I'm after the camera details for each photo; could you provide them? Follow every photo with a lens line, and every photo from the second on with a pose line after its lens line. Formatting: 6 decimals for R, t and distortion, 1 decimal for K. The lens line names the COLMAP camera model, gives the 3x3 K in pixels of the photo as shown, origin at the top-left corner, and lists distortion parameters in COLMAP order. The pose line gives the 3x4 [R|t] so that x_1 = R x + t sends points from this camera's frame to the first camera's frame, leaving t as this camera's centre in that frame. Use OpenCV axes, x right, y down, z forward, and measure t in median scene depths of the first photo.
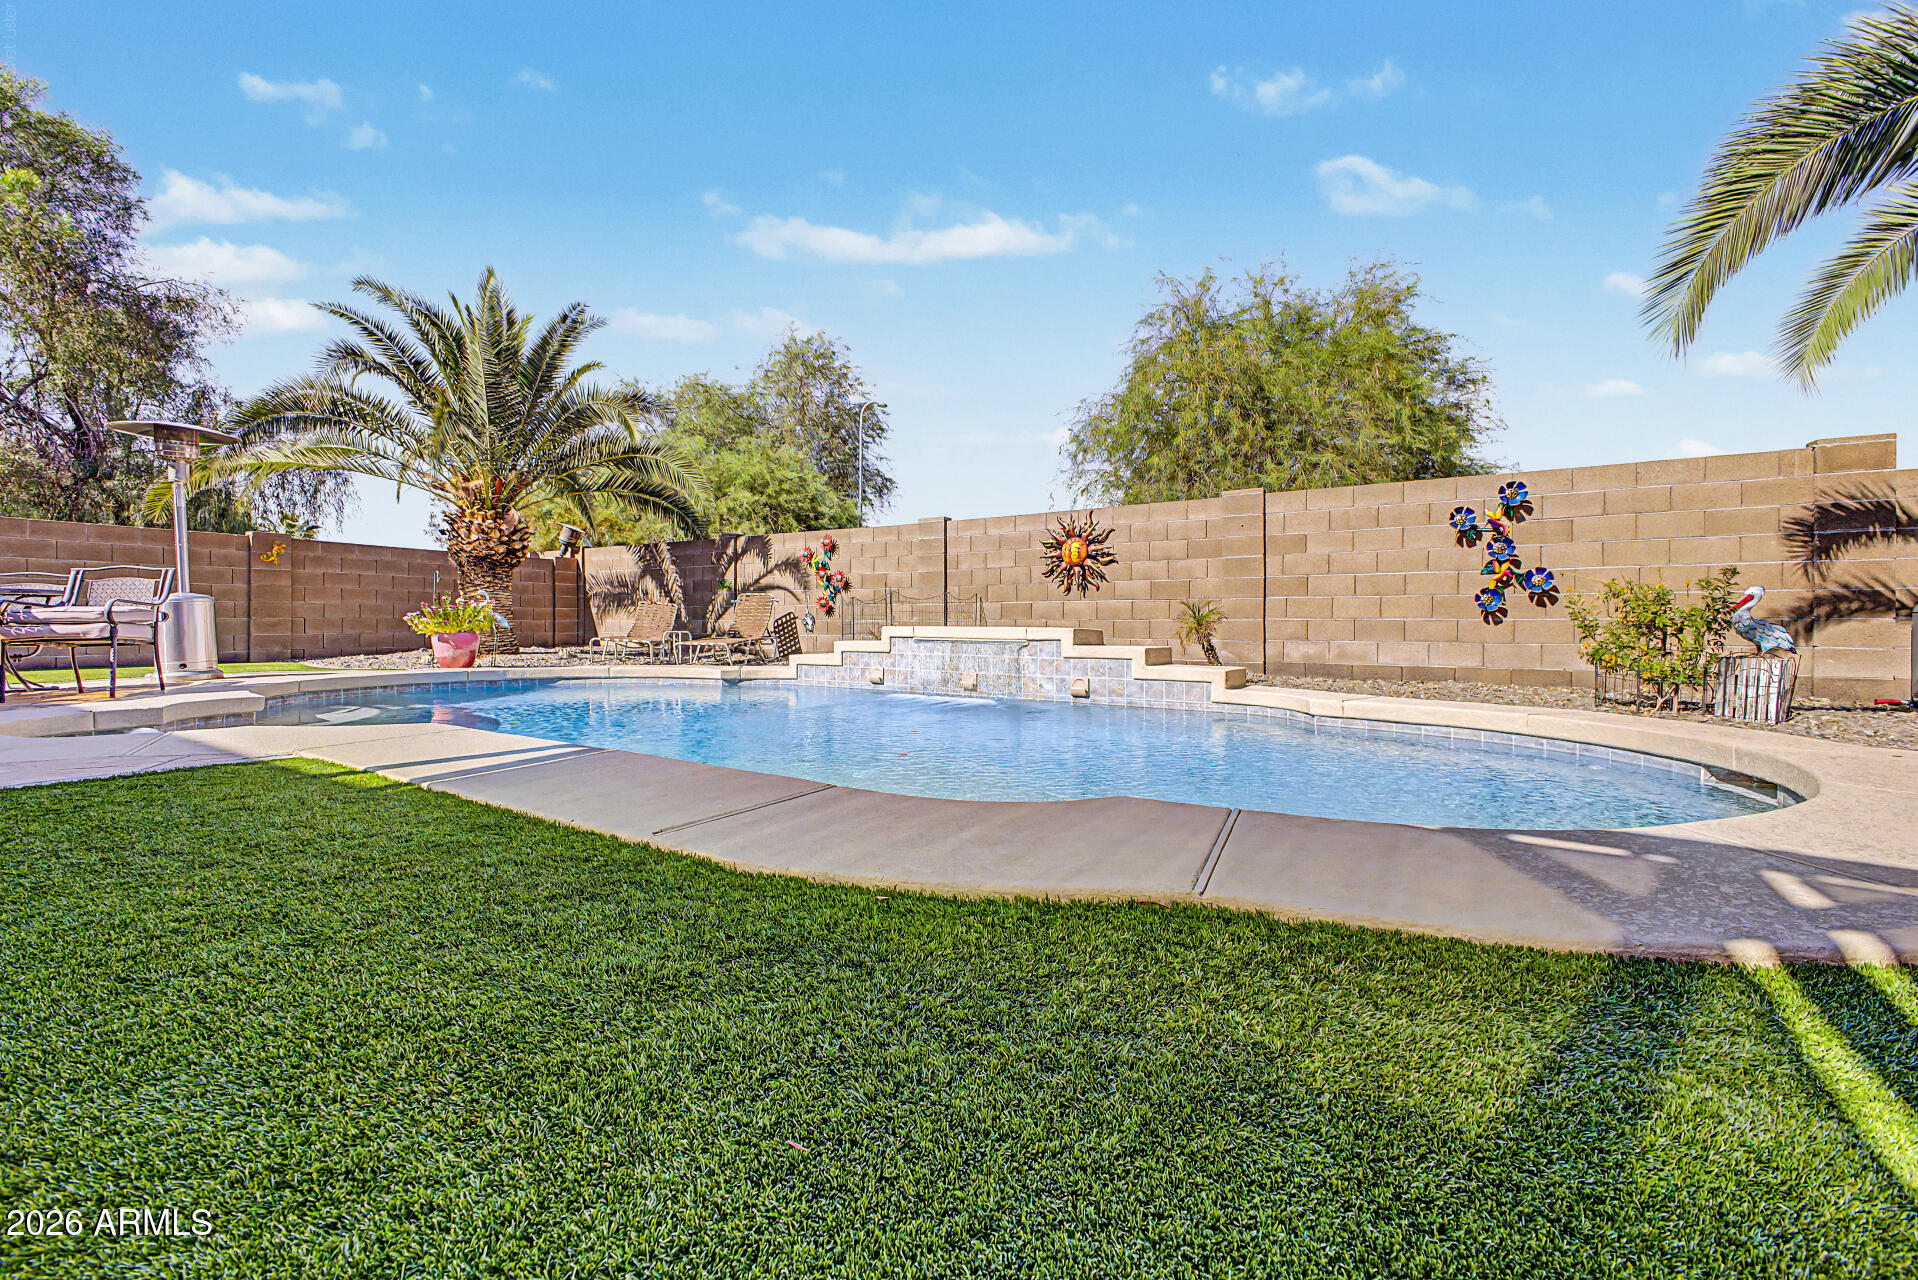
lens RADIAL K [[762.8, 0, 956.9], [0, 762.8, 635.2], [0, 0, 1]] dist [0.026511, -0.000253]
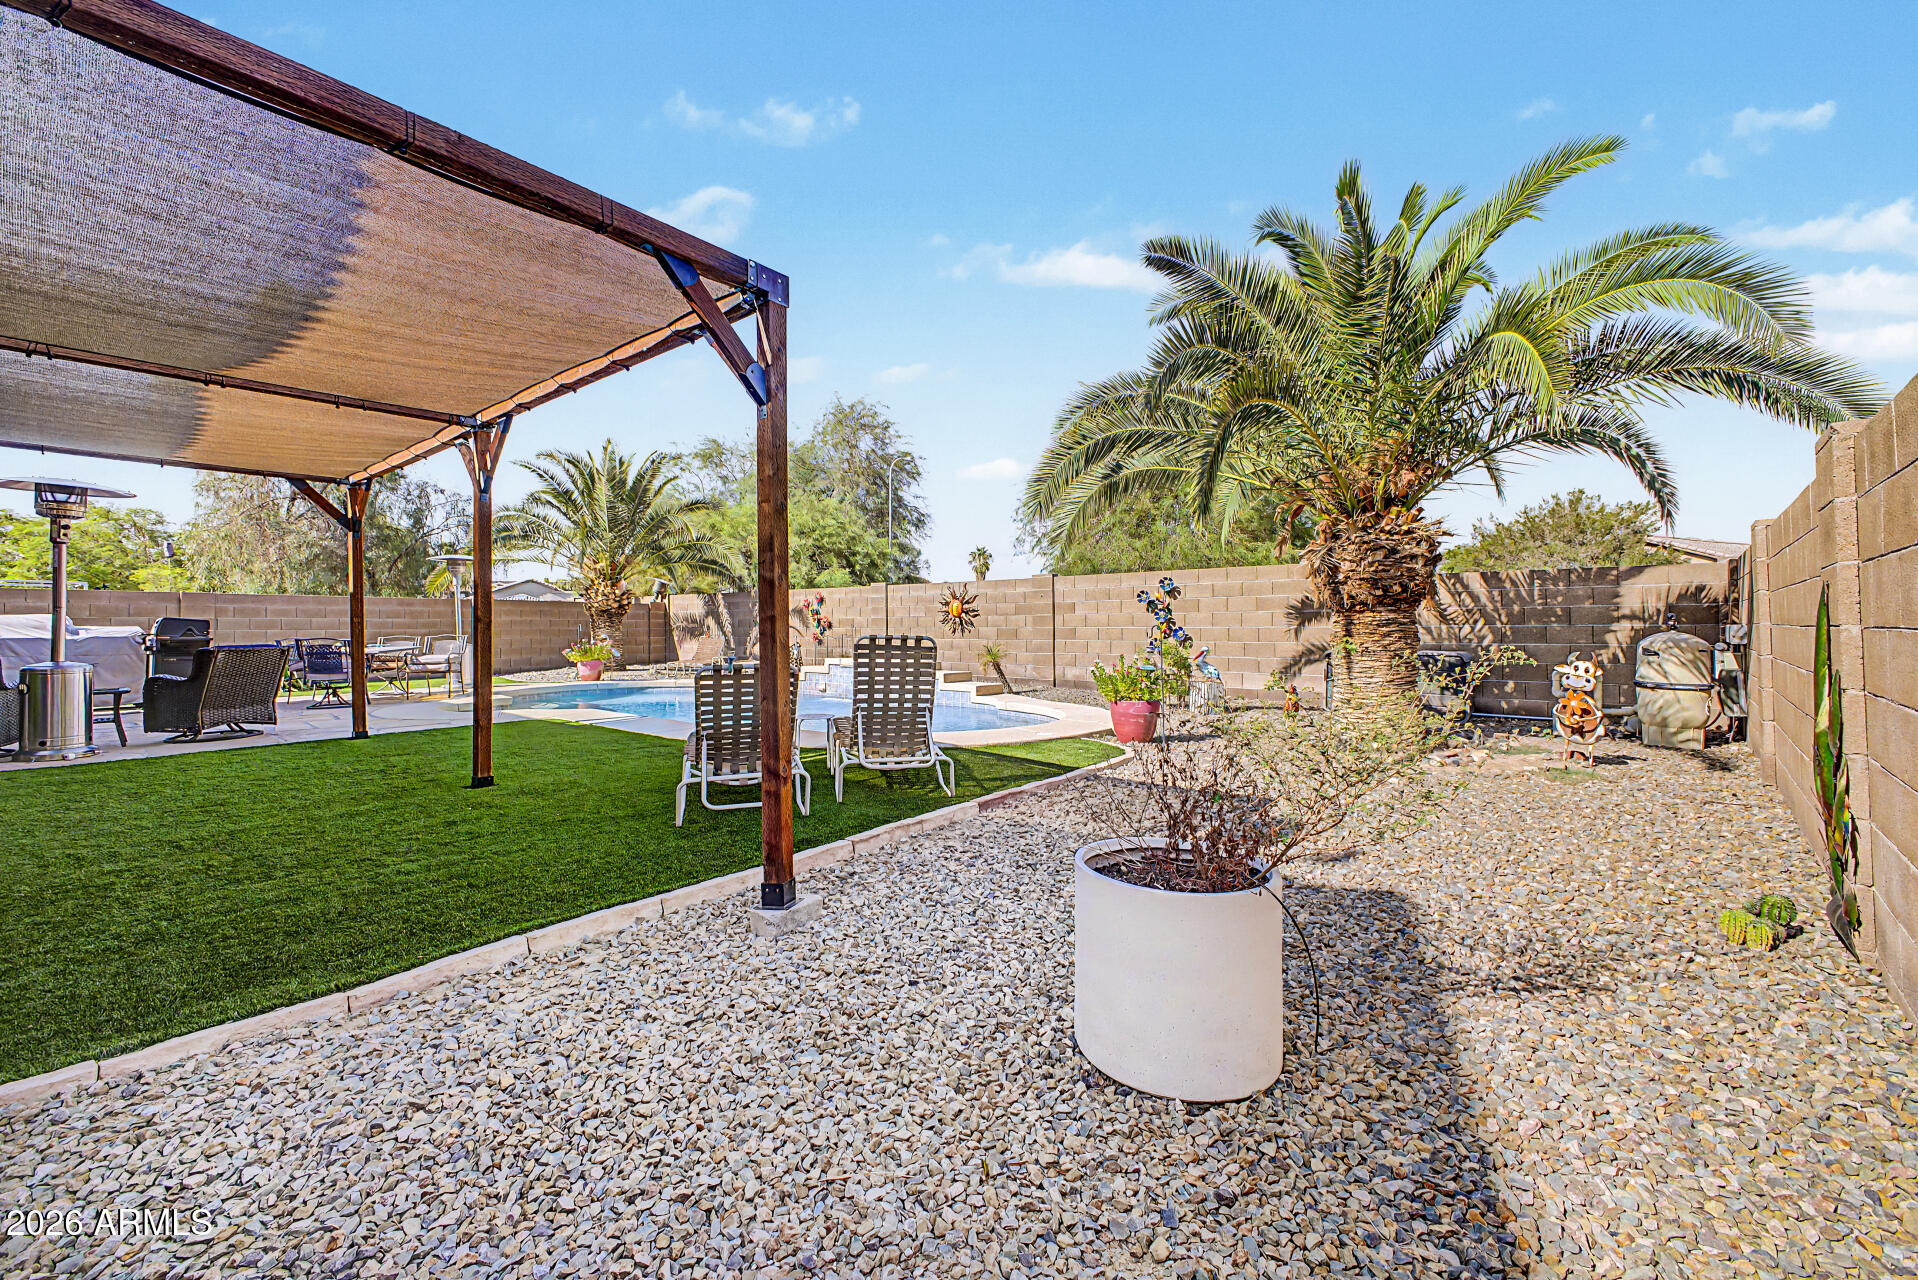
lens RADIAL K [[762.8, 0, 961.9], [0, 762.8, 636.8], [0, 0, 1]] dist [0.026511, -0.000253]
pose [[0.994022, -0.004370, -0.109096, 0.278963], [0.004168, 0.999989, -0.002075, -0.038703], [0.109104, 0.001608, 0.994029, -0.474324]]
